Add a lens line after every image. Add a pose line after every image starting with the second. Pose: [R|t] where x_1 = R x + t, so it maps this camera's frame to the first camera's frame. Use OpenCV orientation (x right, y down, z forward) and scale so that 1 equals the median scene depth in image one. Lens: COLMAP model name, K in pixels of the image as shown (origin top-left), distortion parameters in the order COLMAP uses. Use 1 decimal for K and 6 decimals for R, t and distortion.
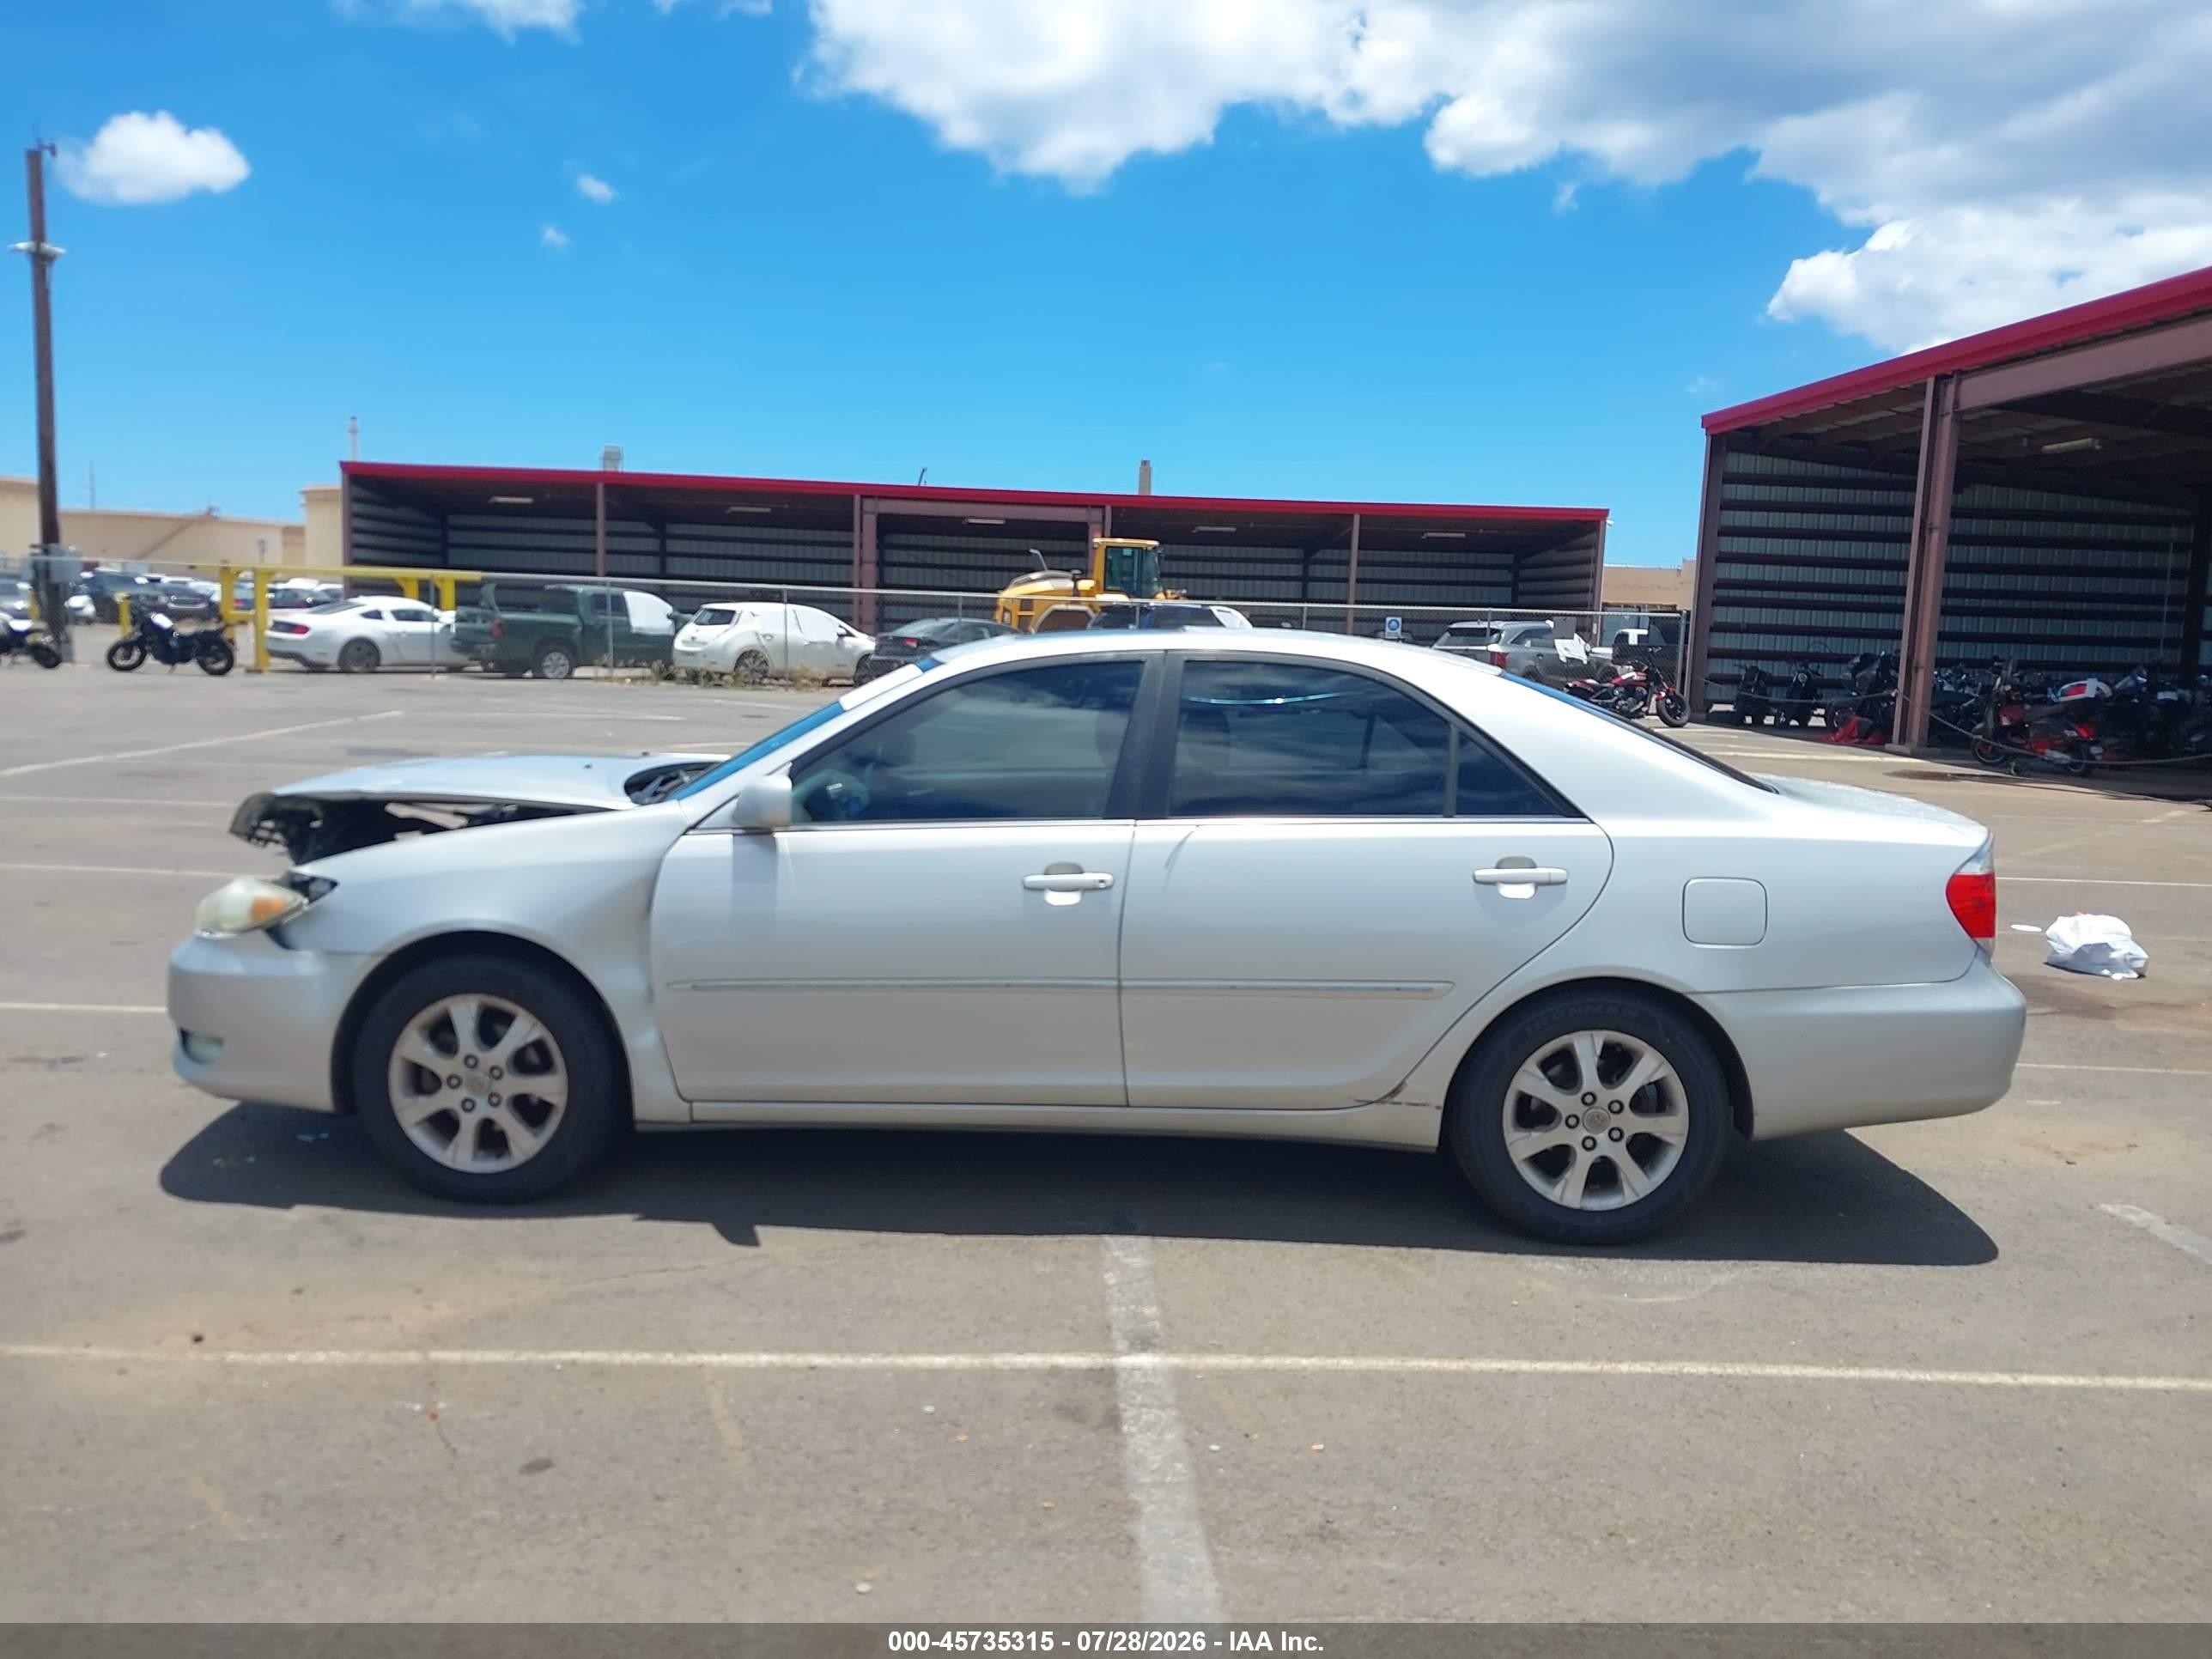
lens RADIAL K [[1765.5, 0, 1113.9], [0, 1765.5, 796.6], [0, 0, 1]] dist [0.005534, -0.009037]
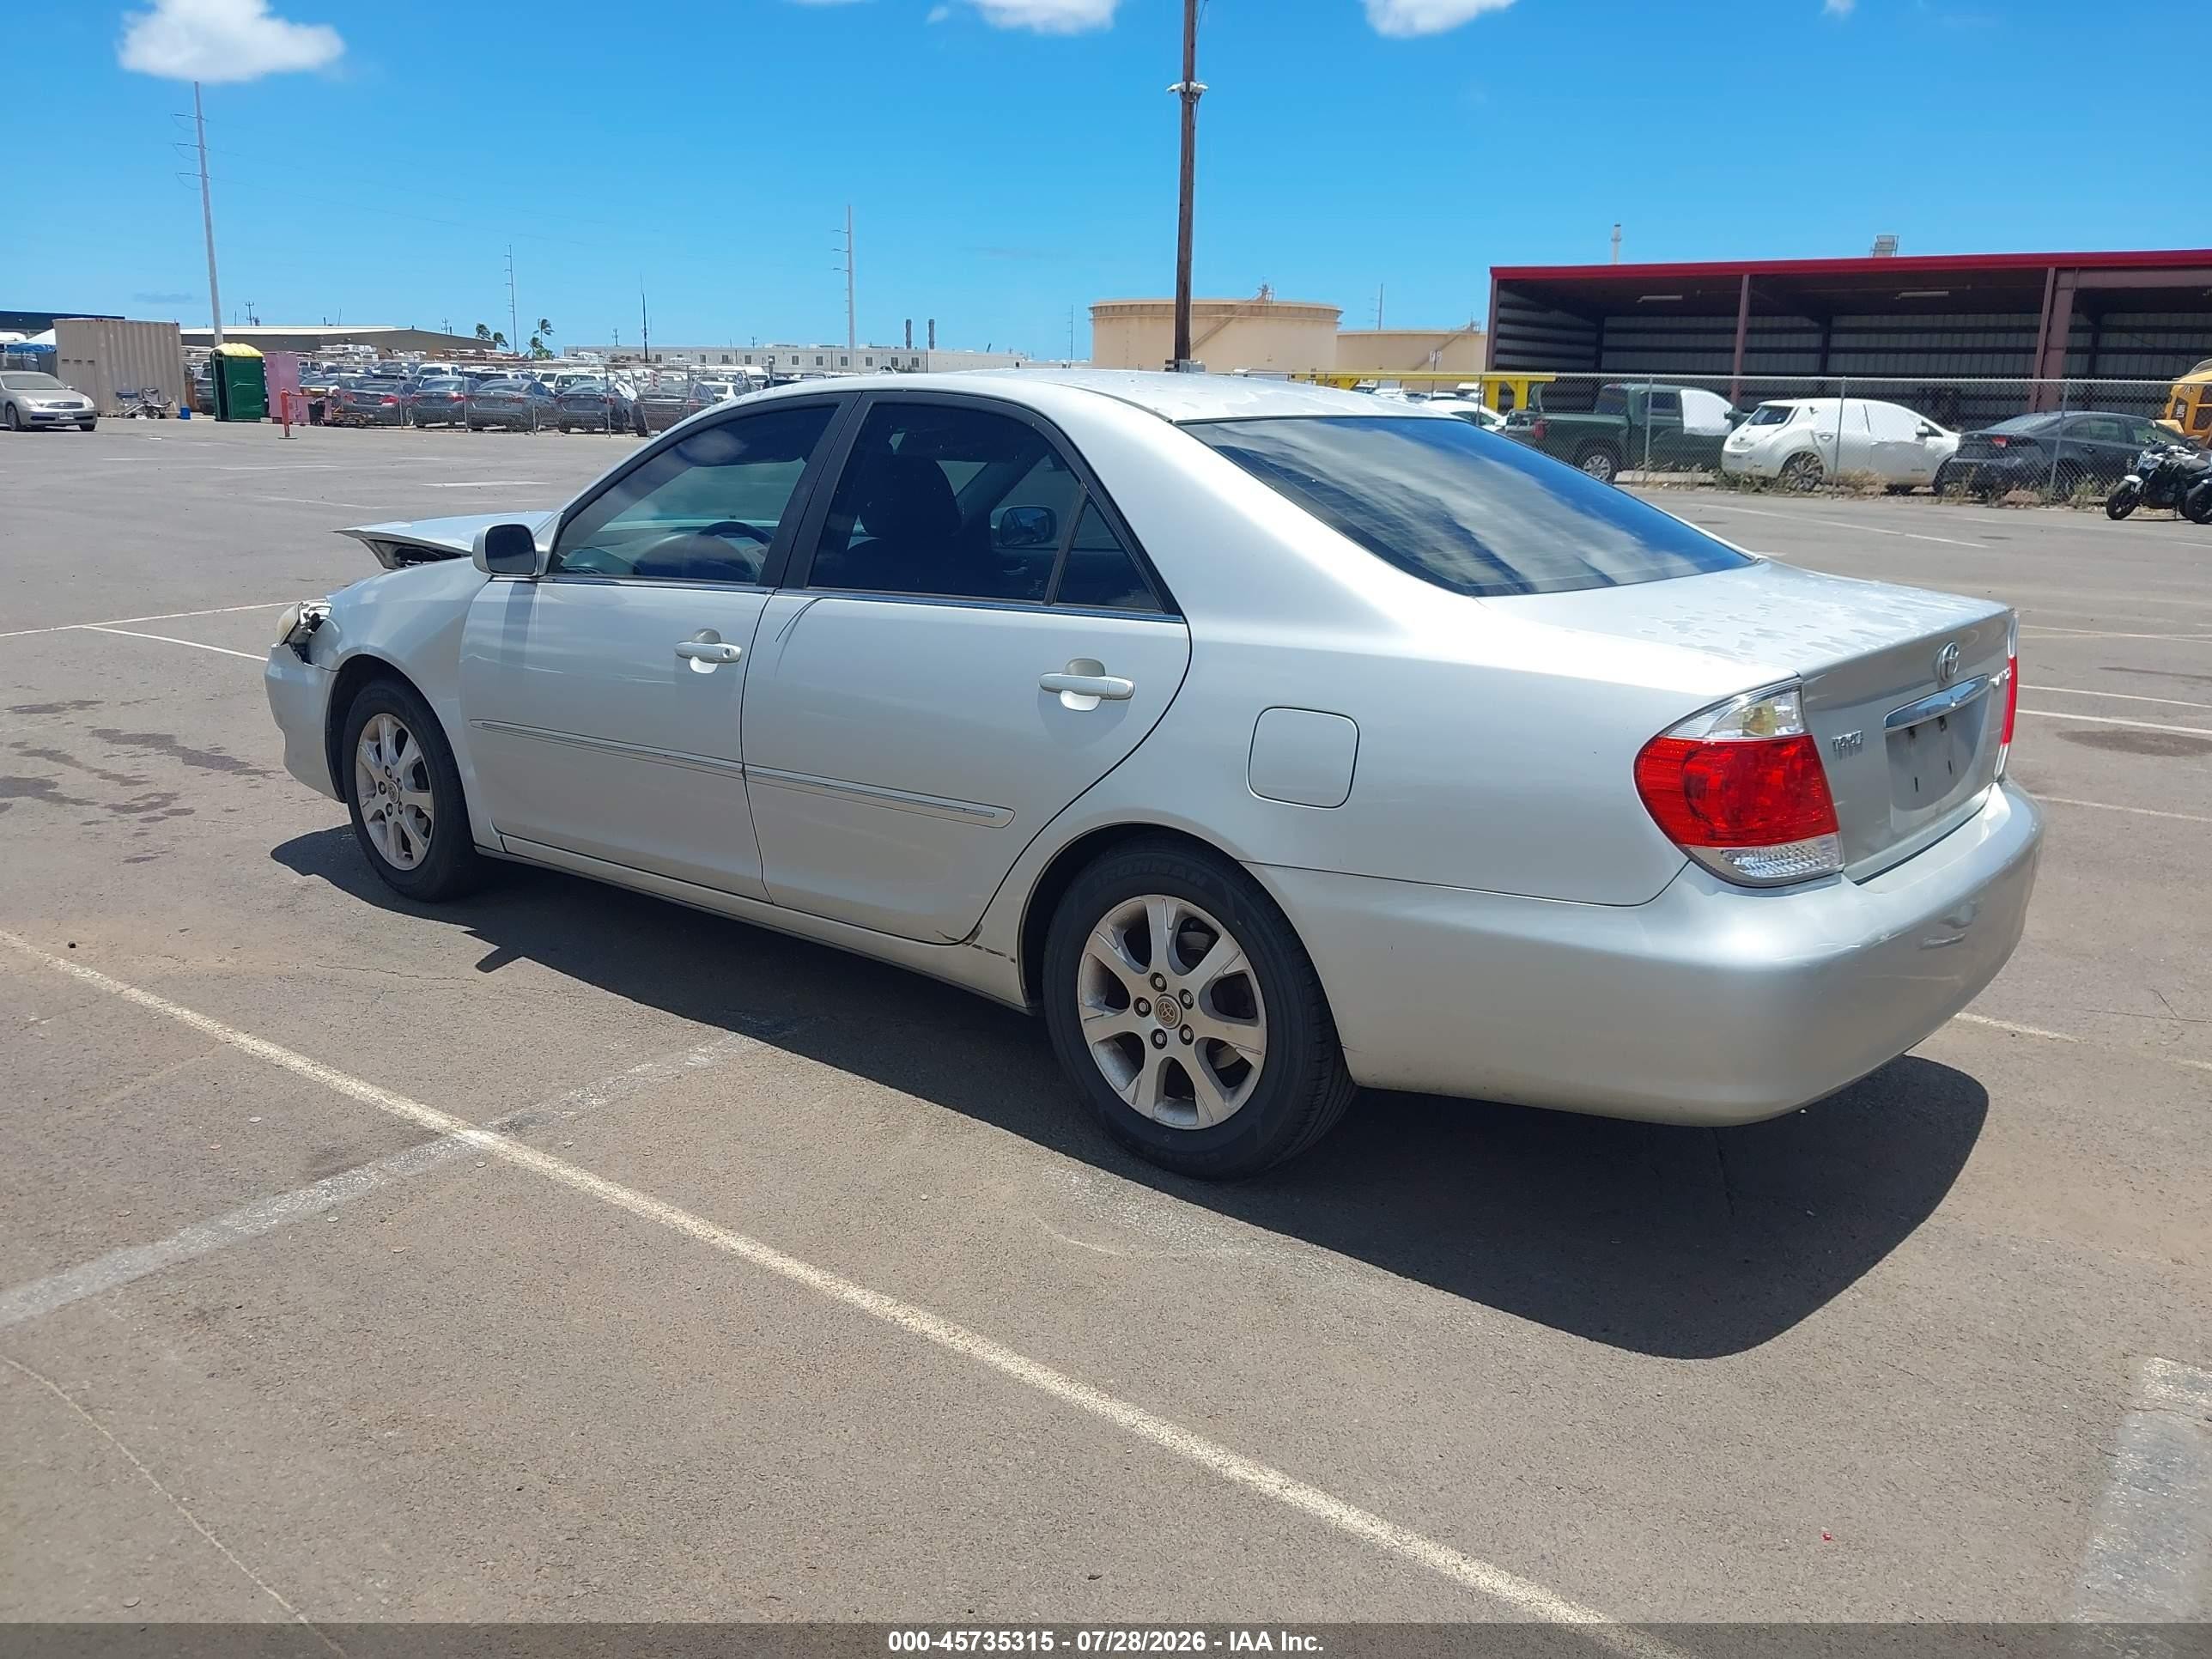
lens RADIAL K [[1803.8, 0, 1116.1], [0, 1803.8, 803.9], [0, 0, 1]] dist [0.000213, 0.003665]
pose [[0.770236, 0.119359, -0.626491, 0.135831], [-0.054010, 0.991010, 0.122404, 0.000542], [0.635468, -0.060443, 0.769758, 0.074842]]
